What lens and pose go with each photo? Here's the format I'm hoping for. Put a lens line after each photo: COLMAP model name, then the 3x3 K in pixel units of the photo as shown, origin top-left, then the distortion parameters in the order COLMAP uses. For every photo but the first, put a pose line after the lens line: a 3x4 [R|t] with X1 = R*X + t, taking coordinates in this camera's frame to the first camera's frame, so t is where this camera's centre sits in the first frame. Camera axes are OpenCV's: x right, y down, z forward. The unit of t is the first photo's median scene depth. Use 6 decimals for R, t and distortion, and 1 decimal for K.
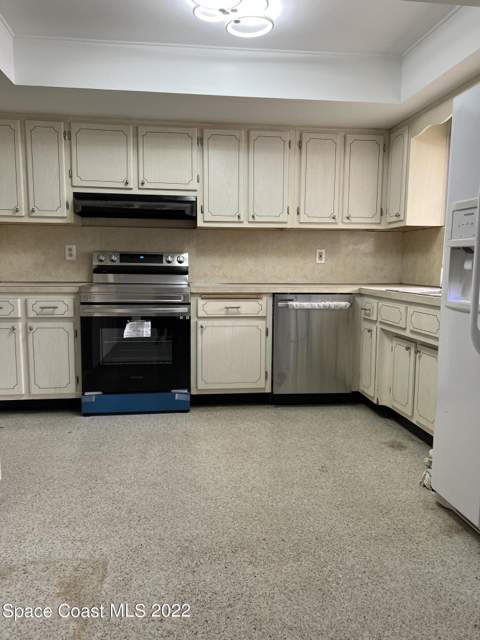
lens RADIAL K [[454.4, 0, 240.0], [0, 454.4, 320.0], [0, 0, 1]] dist [0.060252, -0.100896]
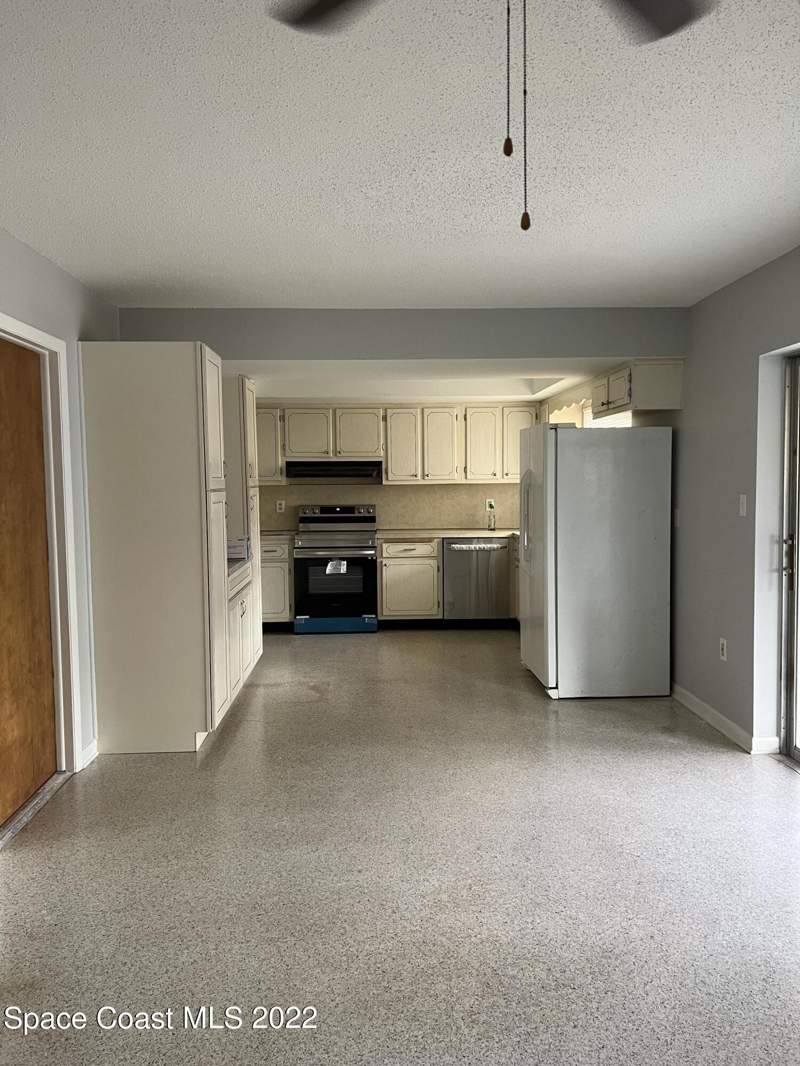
lens RADIAL K [[785.2, 0, 400.0], [0, 785.2, 533.0], [0, 0, 1]] dist [0.001207, -0.007005]
pose [[0.994658, -0.013466, -0.102342, 0.183544], [0.007755, 0.998401, -0.055998, 0.049056], [0.102933, 0.054905, 0.993172, -1.194617]]
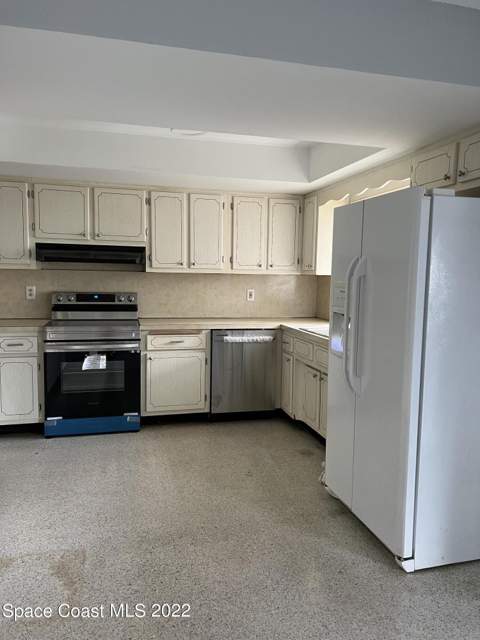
lens RADIAL K [[454.4, 0, 240.0], [0, 454.4, 320.0], [0, 0, 1]] dist [0.060252, -0.100896]
pose [[0.991757, -0.004583, 0.128053, -0.004201], [0.007086, 0.999792, -0.019100, -0.062431], [-0.127939, 0.019850, 0.991583, -0.211098]]
